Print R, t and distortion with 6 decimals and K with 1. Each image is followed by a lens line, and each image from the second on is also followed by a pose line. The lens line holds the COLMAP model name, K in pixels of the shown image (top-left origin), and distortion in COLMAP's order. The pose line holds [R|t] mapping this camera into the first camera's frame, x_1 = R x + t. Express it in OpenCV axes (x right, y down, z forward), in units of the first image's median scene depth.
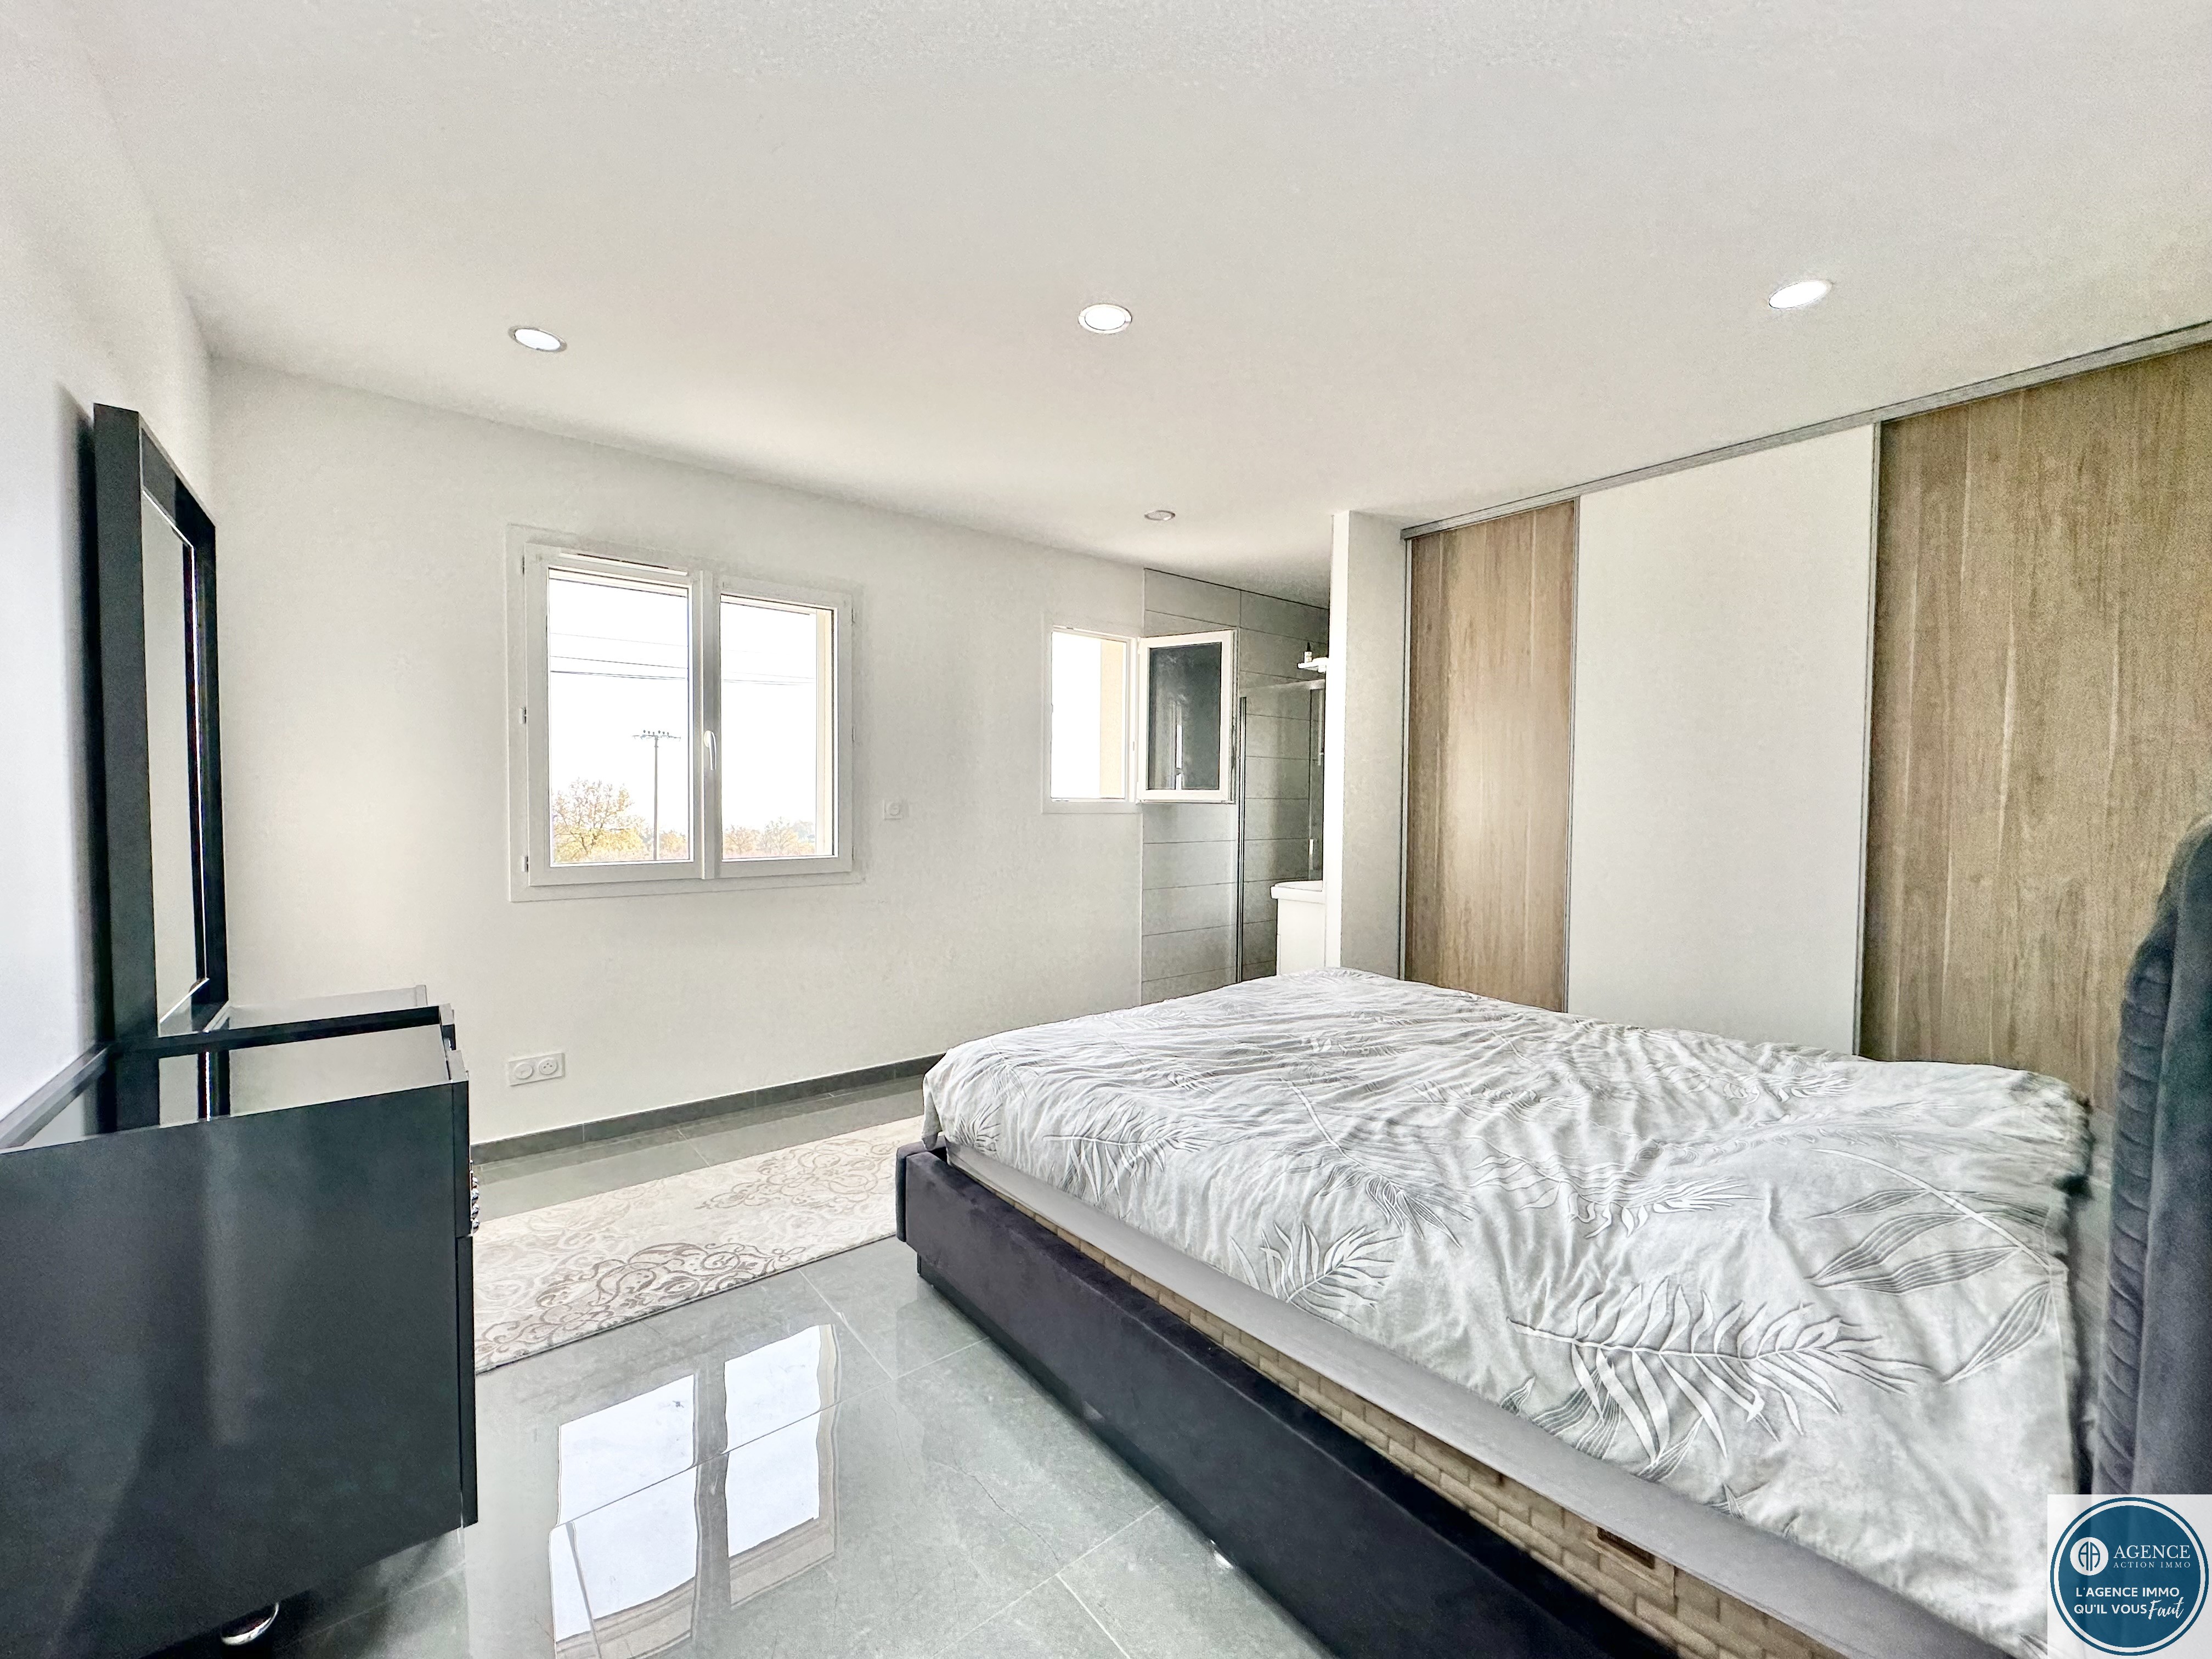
lens RADIAL K [[880.7, 0, 1105.0], [0, 880.7, 827.5], [0, 0, 1]] dist [-0.000619, 0.000411]
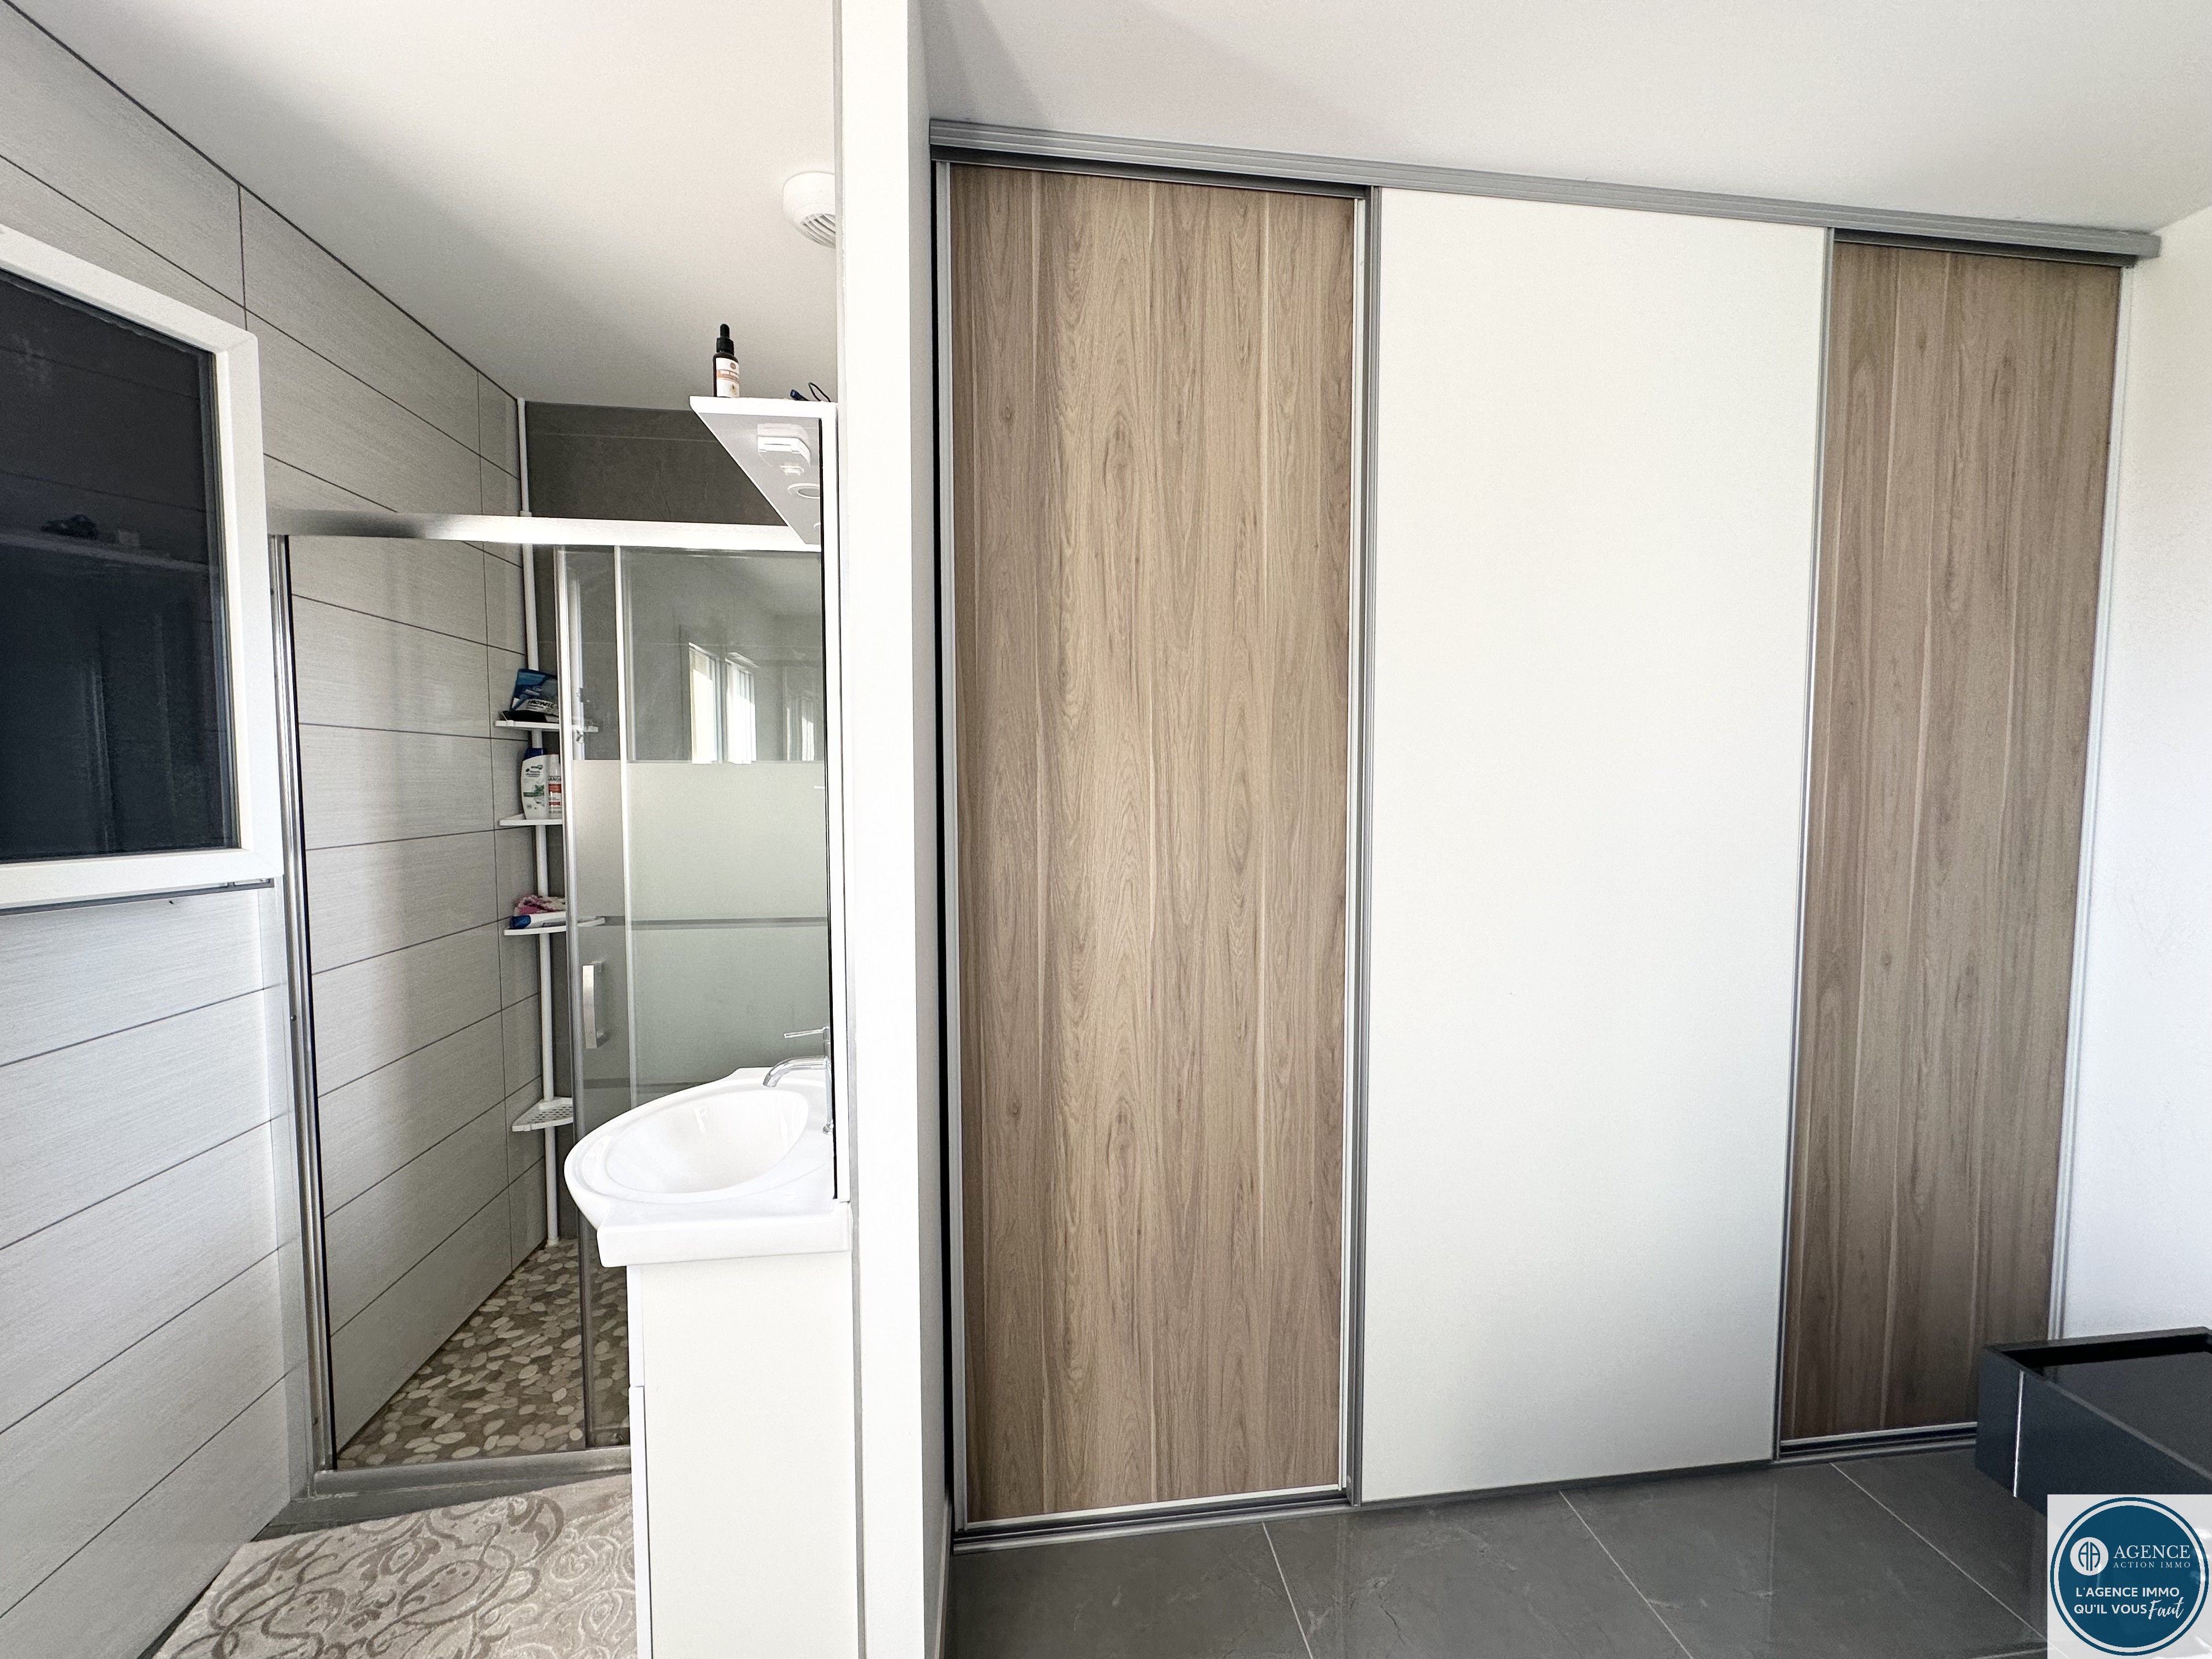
lens RADIAL K [[884.5, 0, 1100.4], [0, 884.5, 828.4], [0, 0, 1]] dist [-0.000590, 0.000223]
pose [[0.530230, -0.058873, 0.845807, 0.056803], [0.031309, 0.998265, 0.049858, -0.068810], [-0.847275, 0.000045, 0.531154, 0.798734]]
